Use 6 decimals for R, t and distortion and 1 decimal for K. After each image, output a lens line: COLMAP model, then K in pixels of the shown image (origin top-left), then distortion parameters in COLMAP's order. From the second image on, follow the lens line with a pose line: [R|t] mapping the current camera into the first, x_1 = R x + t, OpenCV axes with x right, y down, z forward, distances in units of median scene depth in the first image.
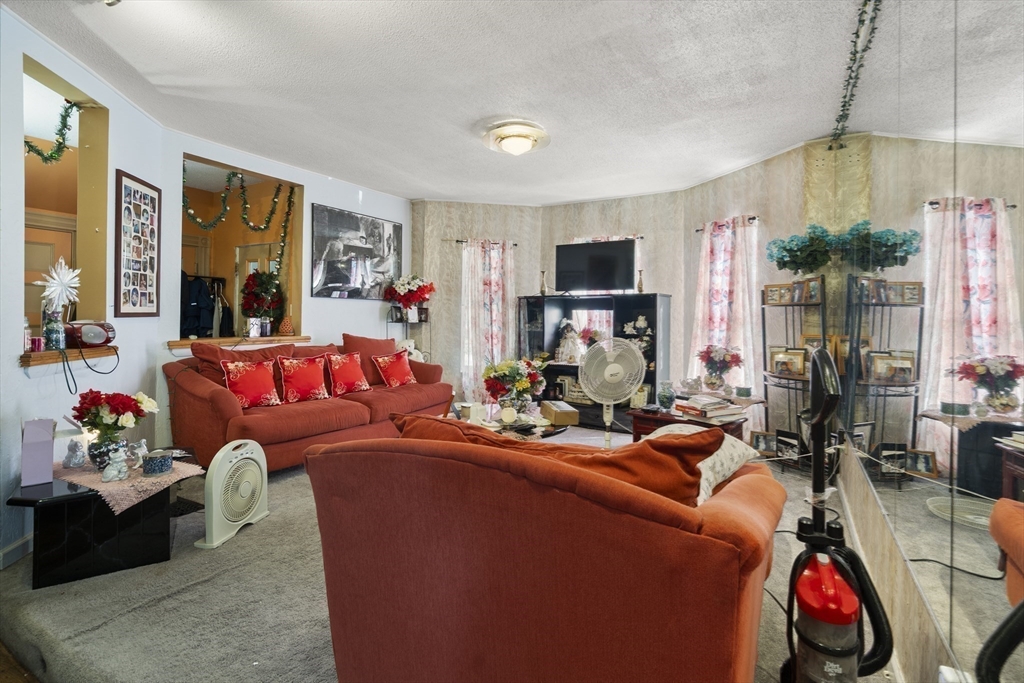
lens RADIAL K [[478.0, 0, 533.5], [0, 478.0, 315.3], [0, 0, 1]] dist [-0.004568, 0.000321]
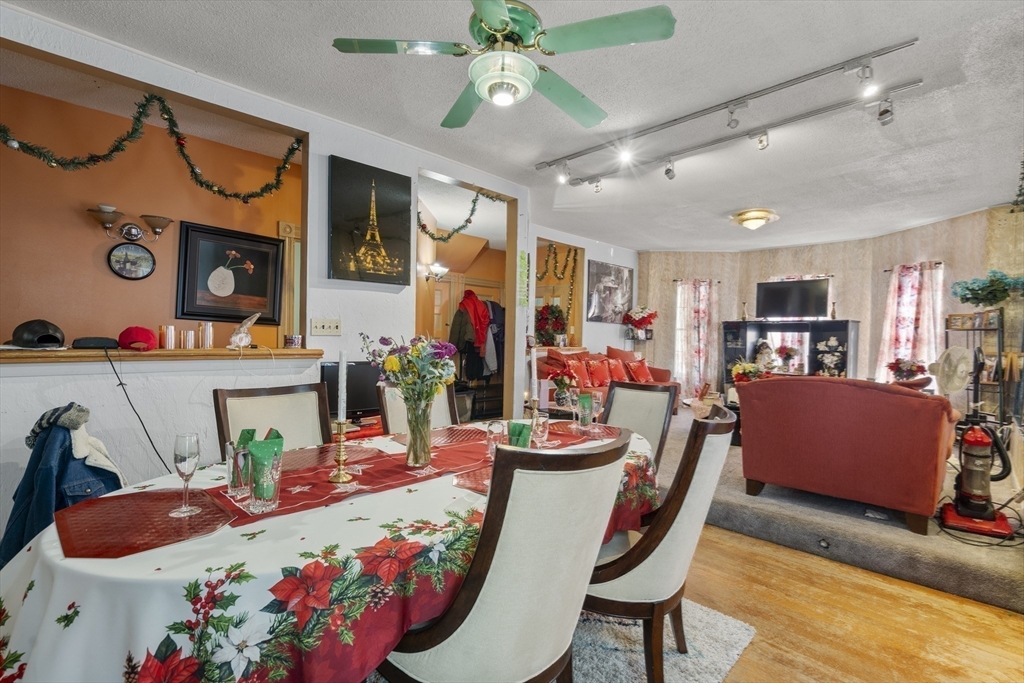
lens RADIAL K [[478.0, 0, 509.3], [0, 478.0, 345.1], [0, 0, 1]] dist [-0.004568, 0.000321]
pose [[0.958930, 0.018223, -0.283058, -0.256541], [-0.013700, 0.999745, 0.017951, 0.012261], [0.283313, -0.013336, 0.958935, -0.509665]]
